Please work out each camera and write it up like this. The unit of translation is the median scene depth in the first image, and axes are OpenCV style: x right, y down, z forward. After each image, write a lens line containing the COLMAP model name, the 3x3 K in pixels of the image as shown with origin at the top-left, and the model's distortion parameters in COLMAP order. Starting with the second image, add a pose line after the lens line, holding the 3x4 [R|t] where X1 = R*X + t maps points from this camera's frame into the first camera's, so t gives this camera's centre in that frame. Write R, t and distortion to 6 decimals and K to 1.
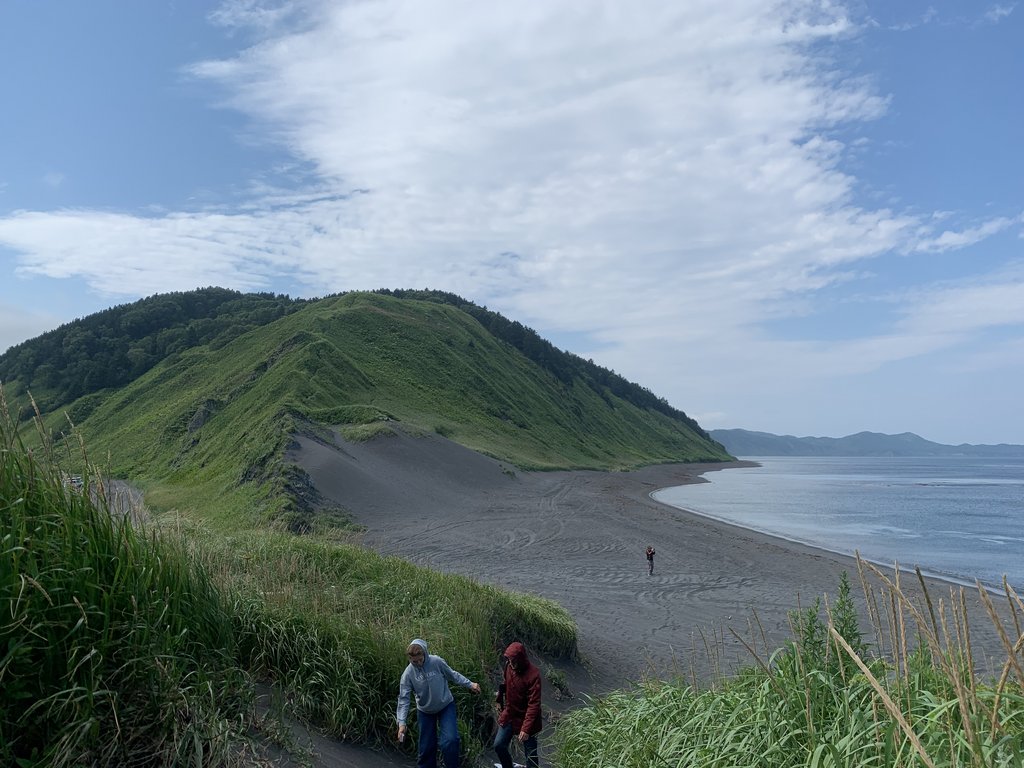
lens RADIAL K [[778.0, 0, 512.0], [0, 778.0, 384.0], [0, 0, 1]] dist [0.170323, -0.441809]
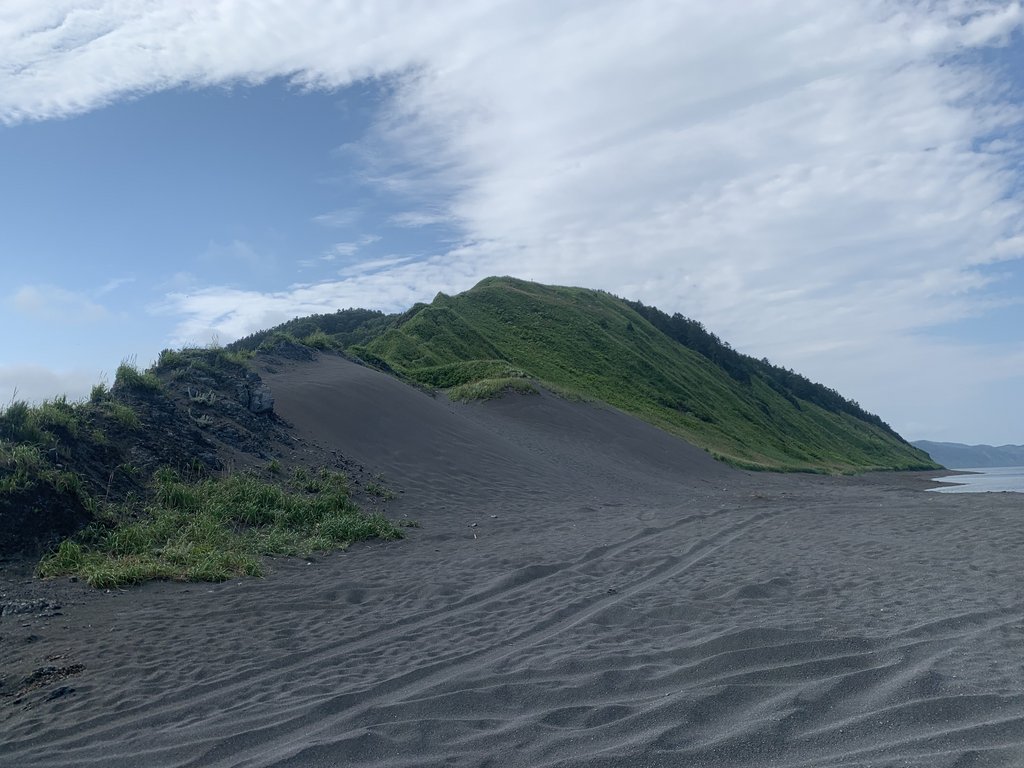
lens RADIAL K [[778.0, 0, 512.0], [0, 778.0, 384.0], [0, 0, 1]] dist [0.170323, -0.441809]
pose [[0.980048, -0.062221, -0.188772, -0.014500], [0.055590, 0.997643, -0.040222, 0.021609], [0.190830, 0.028926, 0.981197, 0.109485]]
